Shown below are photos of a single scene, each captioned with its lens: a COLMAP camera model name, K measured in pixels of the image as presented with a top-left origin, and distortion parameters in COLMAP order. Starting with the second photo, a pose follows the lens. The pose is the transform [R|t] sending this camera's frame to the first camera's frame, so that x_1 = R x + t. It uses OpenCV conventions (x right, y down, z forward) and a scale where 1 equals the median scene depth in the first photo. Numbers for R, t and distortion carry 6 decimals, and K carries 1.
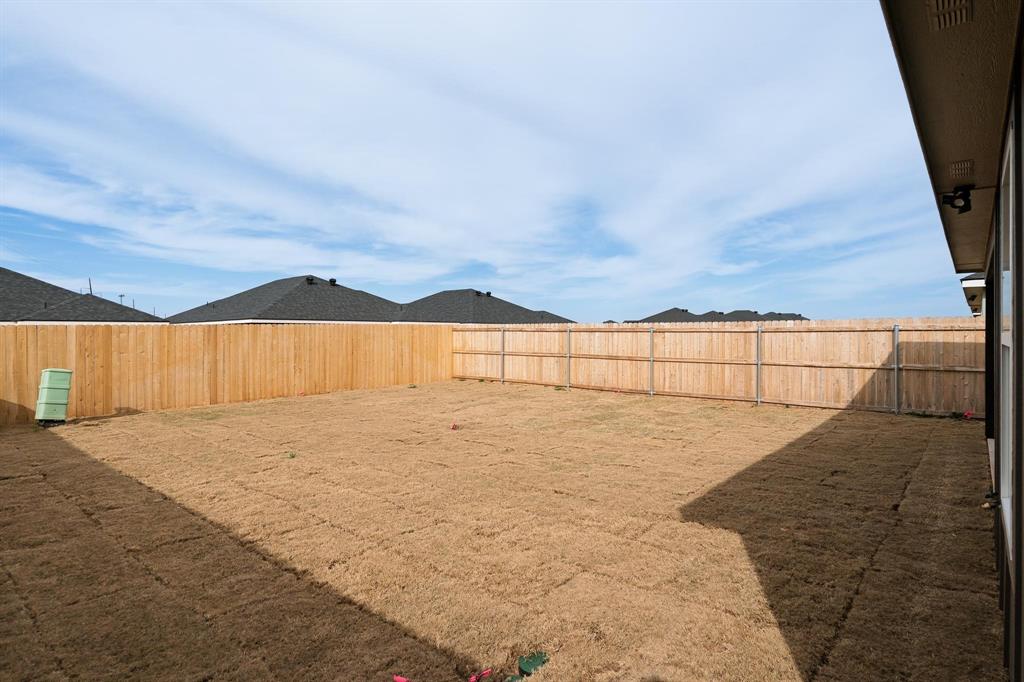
lens RADIAL K [[529.9, 0, 506.1], [0, 529.9, 334.5], [0, 0, 1]] dist [-0.006158, 0.000515]
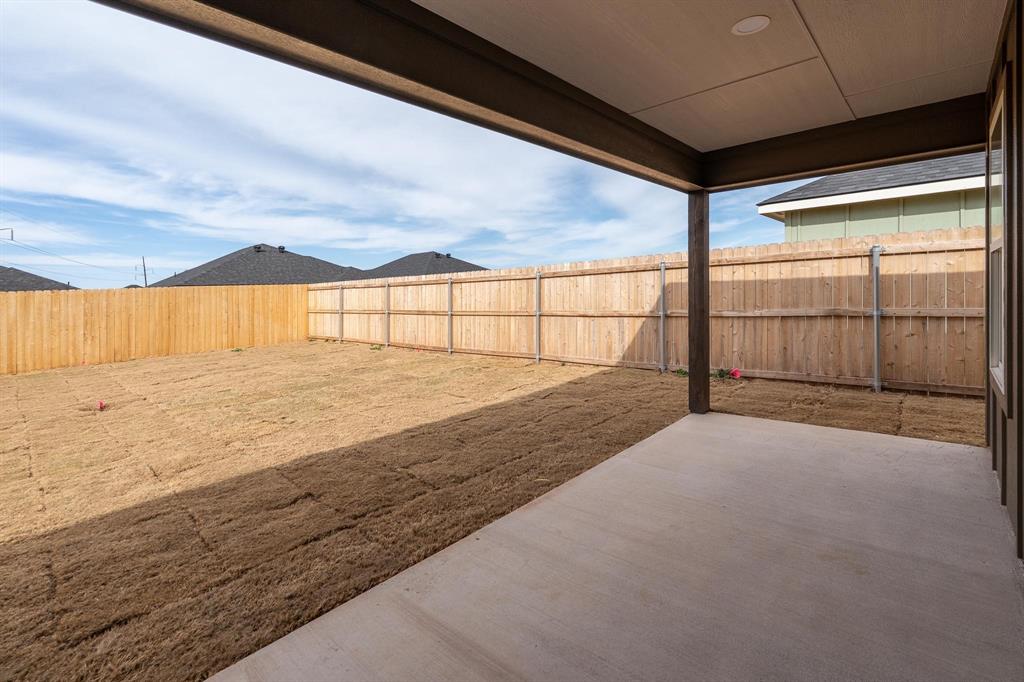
lens RADIAL K [[461.5, 0, 502.5], [0, 461.5, 314.1], [0, 0, 1]] dist [-0.003981, -0.000852]
pose [[0.999041, -0.035225, -0.025990, 0.379071], [0.036397, 0.998274, 0.046085, 0.014933], [0.024322, -0.046986, 0.998599, 0.213280]]
